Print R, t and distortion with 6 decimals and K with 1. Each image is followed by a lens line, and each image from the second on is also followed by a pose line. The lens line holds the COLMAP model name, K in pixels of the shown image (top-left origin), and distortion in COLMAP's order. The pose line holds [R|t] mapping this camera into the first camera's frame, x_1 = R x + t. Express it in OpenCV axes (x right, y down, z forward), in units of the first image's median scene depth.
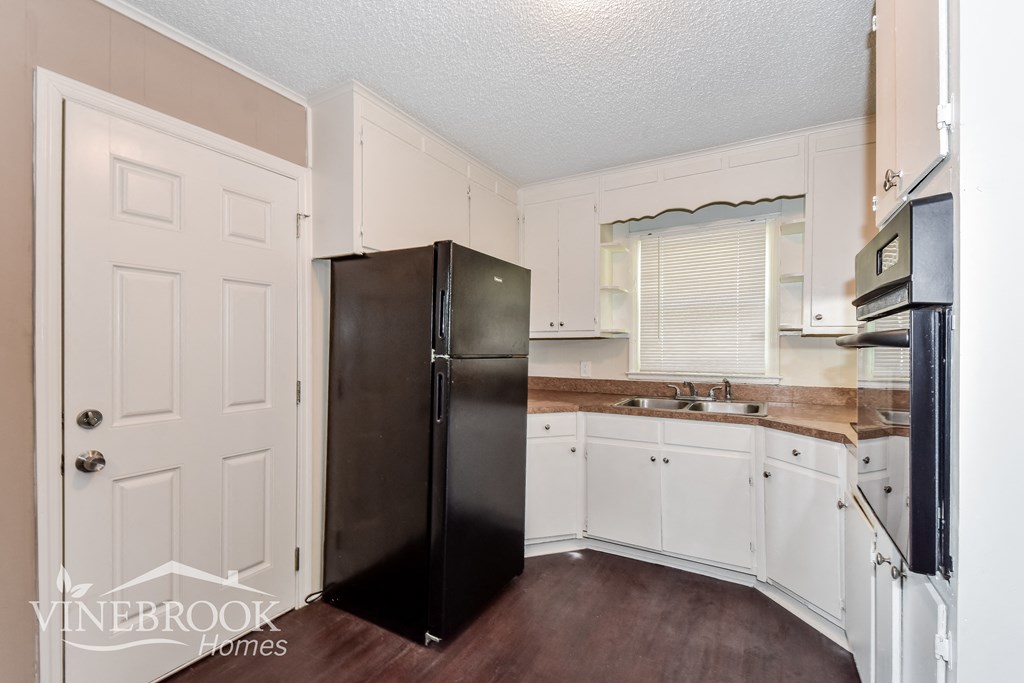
lens RADIAL K [[450.1, 0, 533.6], [0, 450.1, 349.4], [0, 0, 1]] dist [0.022017, -0.013113]
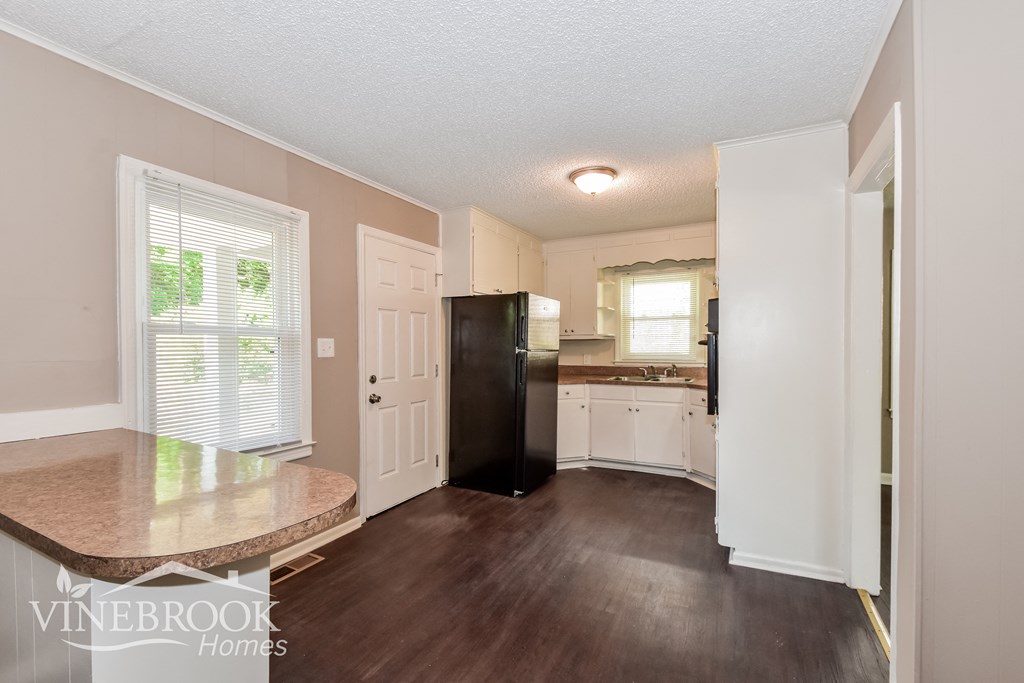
lens RADIAL K [[458.1, 0, 512.7], [0, 458.1, 353.2], [0, 0, 1]] dist [0.000321, -0.014396]
pose [[0.999982, -0.004681, 0.003755, -0.191464], [0.004633, 0.999908, 0.012750, 0.001606], [-0.003815, -0.012732, 0.999912, -0.755495]]
